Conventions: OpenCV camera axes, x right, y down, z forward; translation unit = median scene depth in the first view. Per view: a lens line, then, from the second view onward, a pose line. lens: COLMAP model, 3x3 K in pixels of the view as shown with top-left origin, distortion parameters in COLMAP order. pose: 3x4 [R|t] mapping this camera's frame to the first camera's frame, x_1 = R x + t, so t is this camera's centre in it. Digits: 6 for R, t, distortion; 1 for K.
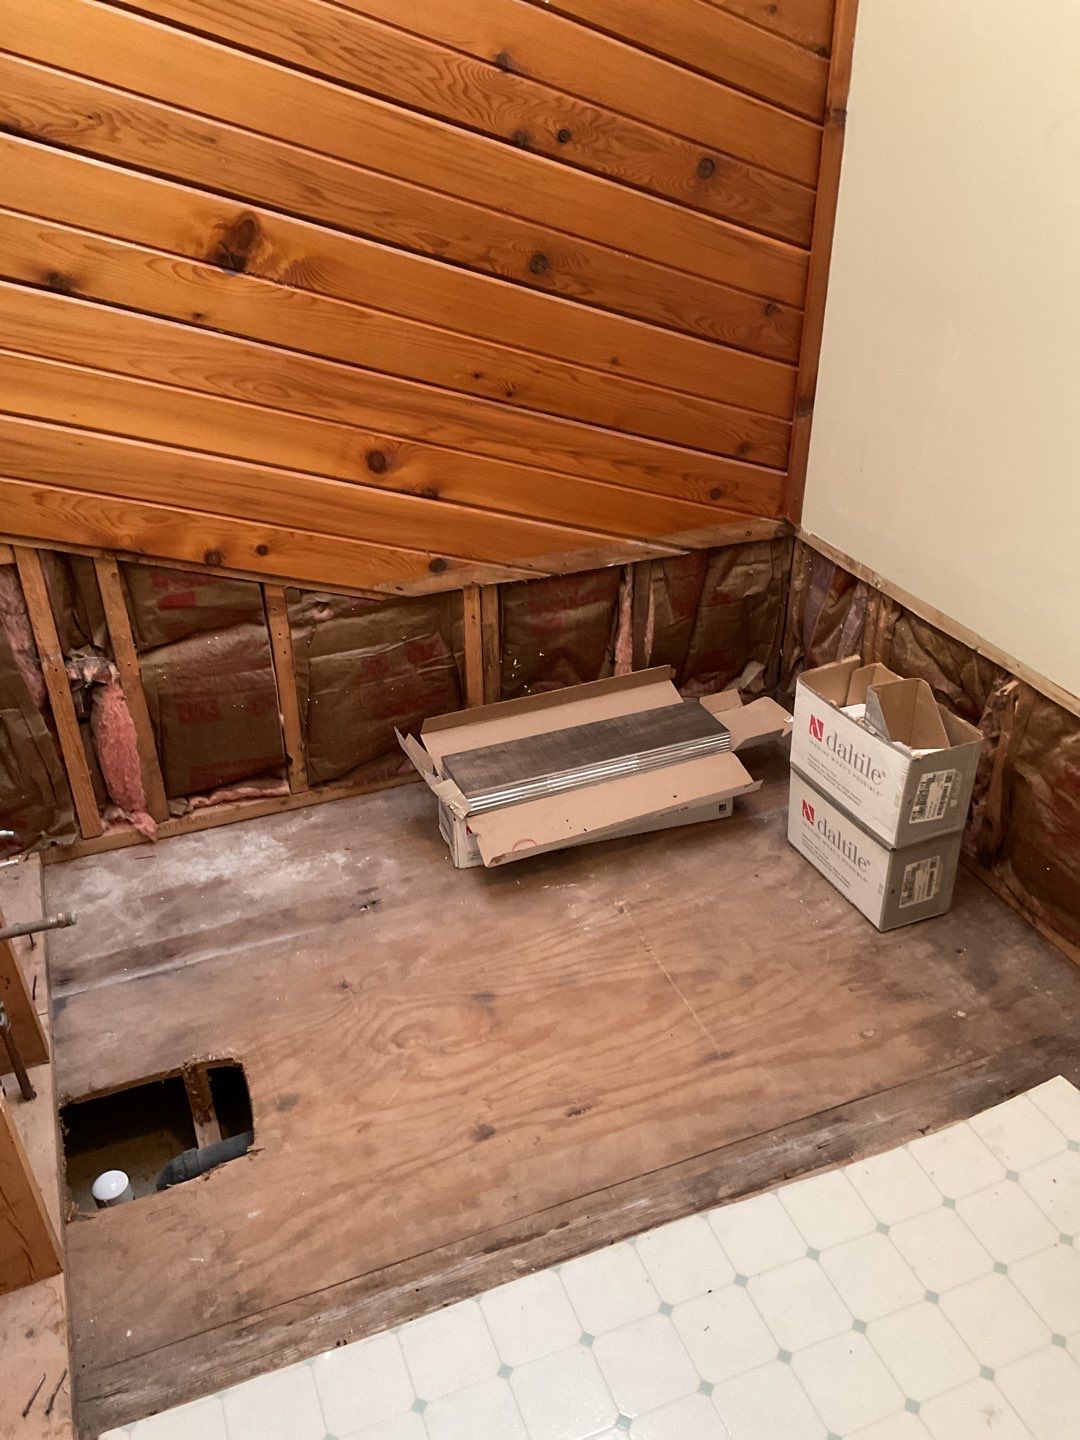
lens RADIAL K [[1192.3, 0, 537.7], [0, 1192.3, 707.5], [0, 0, 1]] dist [0.087451, -0.149097]
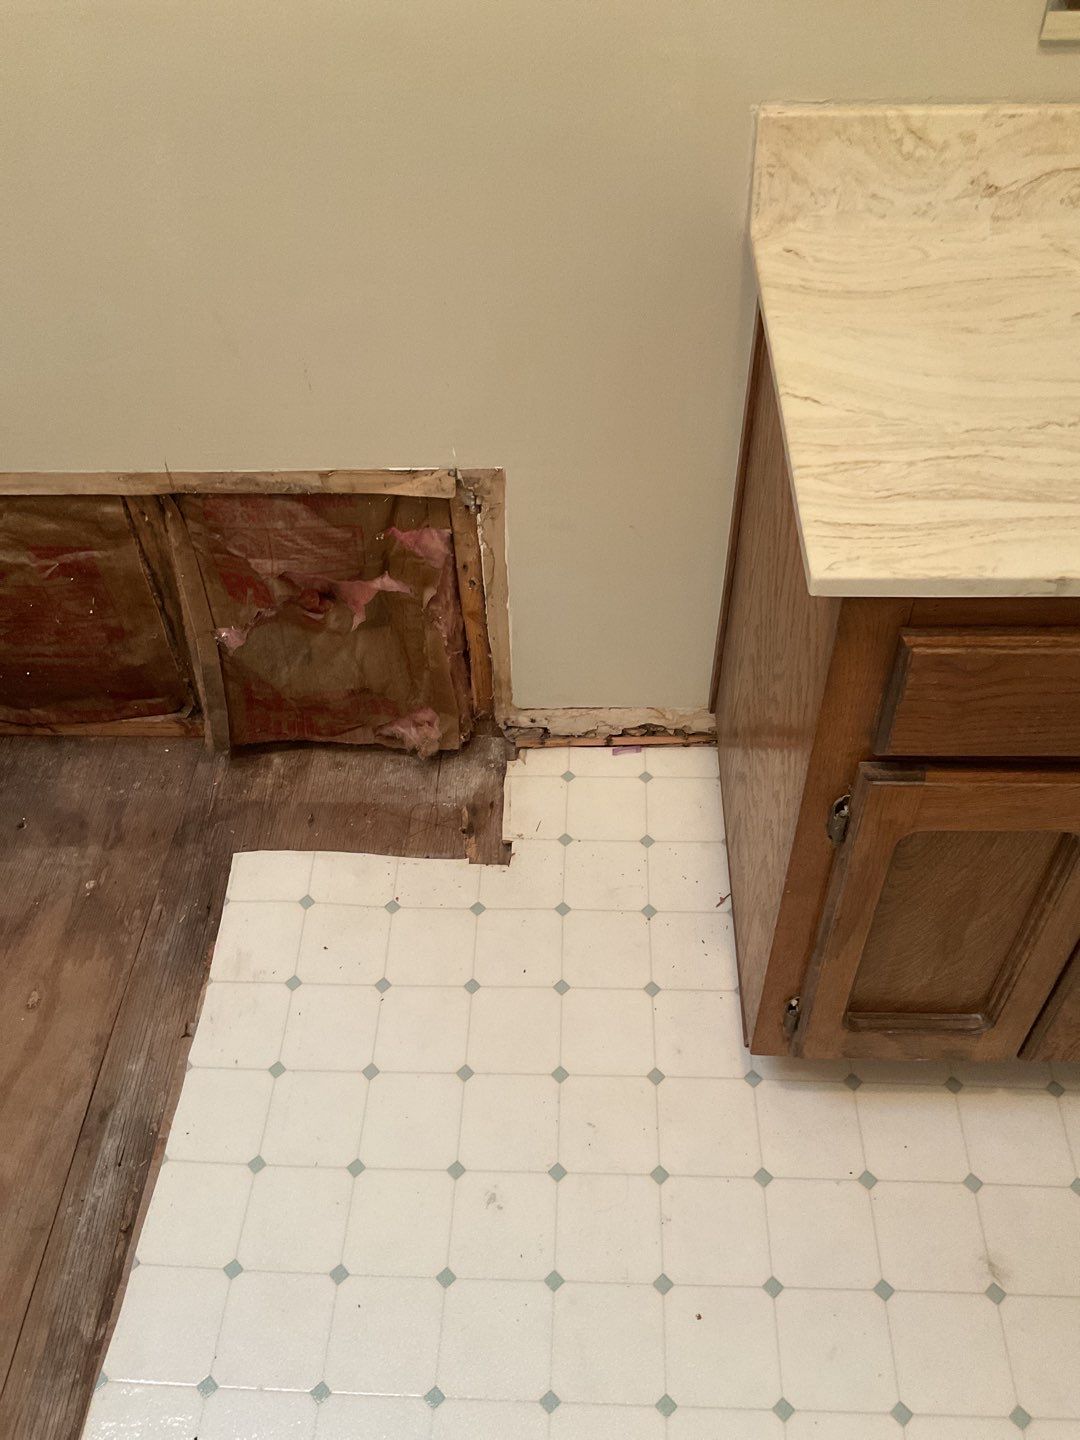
lens RADIAL K [[1192.3, 0, 538.2], [0, 1192.3, 714.8], [0, 0, 1]] dist [0.087451, -0.149097]
pose [[0.402870, -0.673145, 0.620138, 0.051241], [0.488932, 0.731060, 0.475916, -0.055795], [-0.773719, 0.111473, 0.623644, 0.250291]]
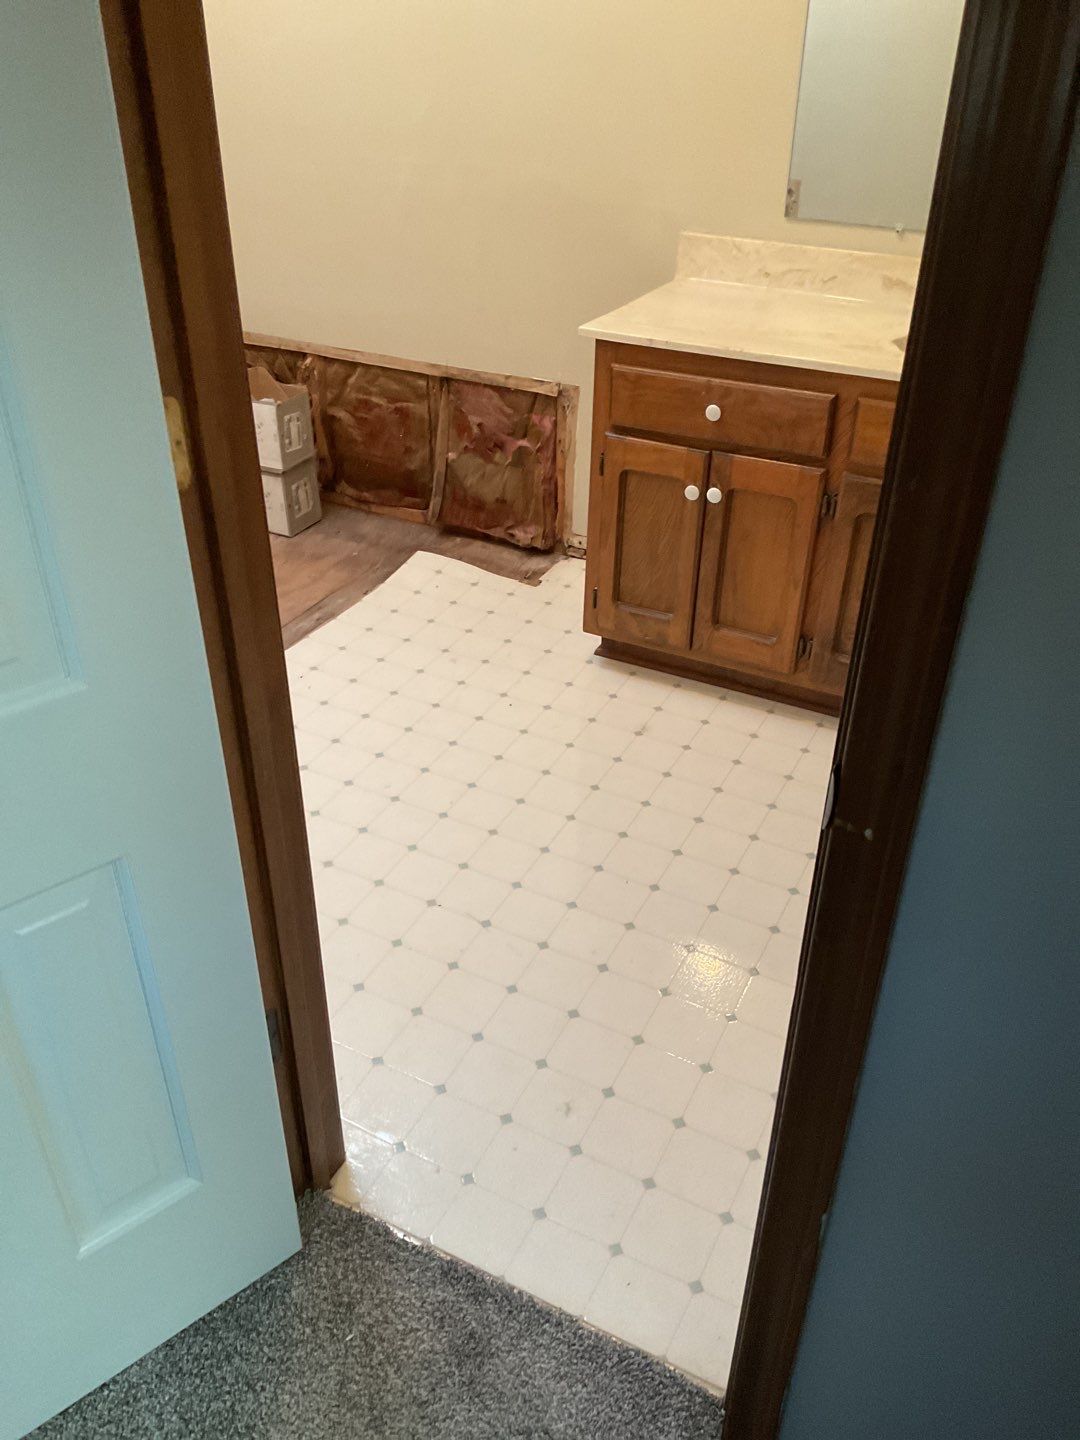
lens RADIAL K [[1192.3, 0, 545.9], [0, 1192.3, 730.6], [0, 0, 1]] dist [0.087451, -0.149097]
pose [[0.752103, -0.342494, 0.563063, -0.435341], [0.318741, 0.936826, 0.144088, 0.307526], [-0.576841, 0.071102, 0.813756, -0.449684]]
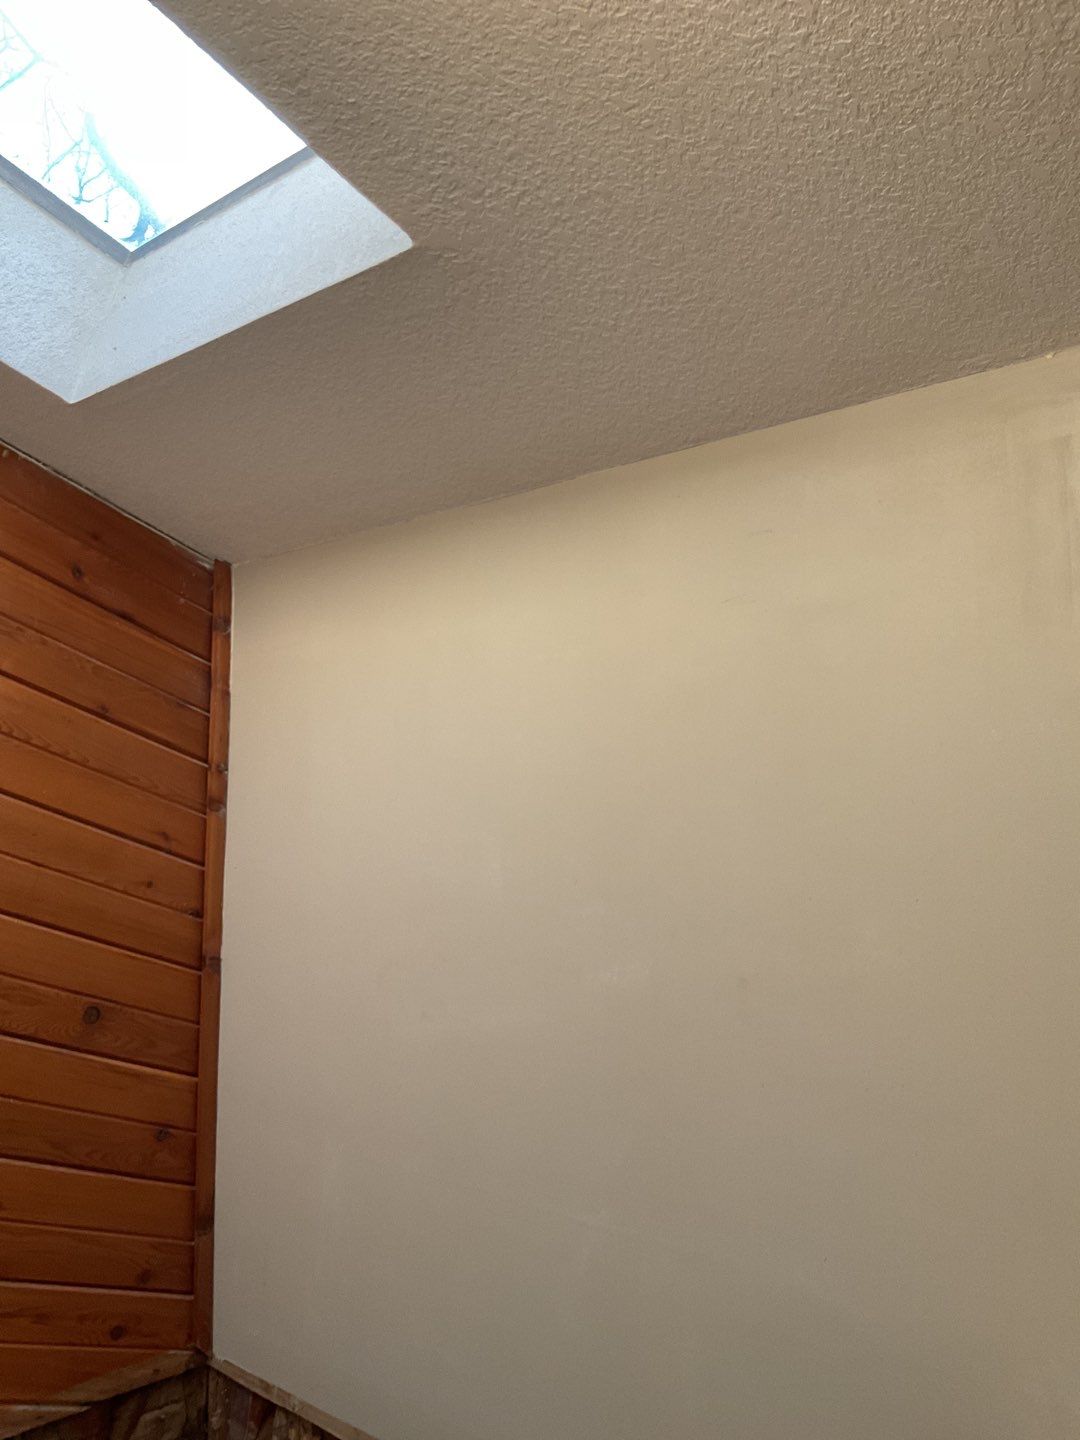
lens RADIAL K [[1192.3, 0, 539.7], [0, 1192.3, 714.9], [0, 0, 1]] dist [0.087451, -0.149097]
pose [[0.898160, 0.044185, 0.437443, 0.014469], [0.216673, 0.821250, -0.527827, -0.007095], [-0.382572, 0.568855, 0.728040, -0.102661]]
